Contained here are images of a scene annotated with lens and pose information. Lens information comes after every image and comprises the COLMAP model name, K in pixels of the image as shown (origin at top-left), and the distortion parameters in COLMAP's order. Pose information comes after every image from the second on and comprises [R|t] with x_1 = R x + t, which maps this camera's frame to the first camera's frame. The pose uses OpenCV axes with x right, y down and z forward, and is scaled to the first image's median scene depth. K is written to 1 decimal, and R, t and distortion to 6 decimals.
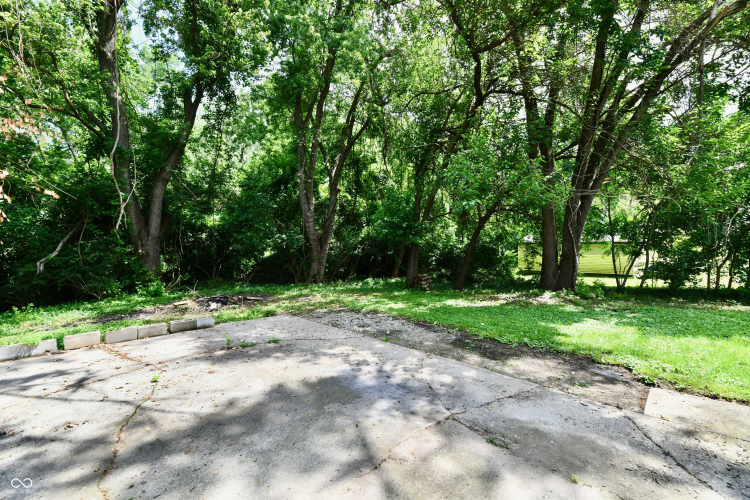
lens RADIAL K [[307.5, 0, 376.2], [0, 307.5, 251.1], [0, 0, 1]] dist [-0.002434, -0.001467]
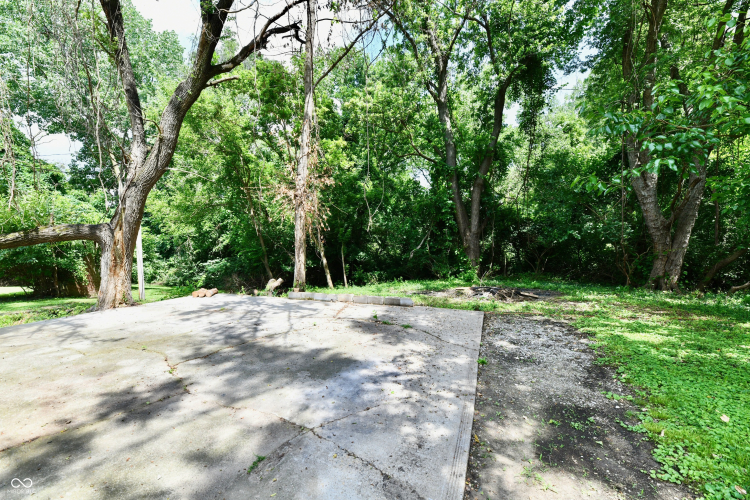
lens RADIAL K [[307.5, 0, 376.0], [0, 307.5, 247.3], [0, 0, 1]] dist [-0.002434, -0.001467]
pose [[0.386765, 0.005395, -0.922162, 0.194127], [0.004224, 0.999962, 0.007622, -0.000916], [0.922169, -0.006843, 0.386728, 0.141443]]
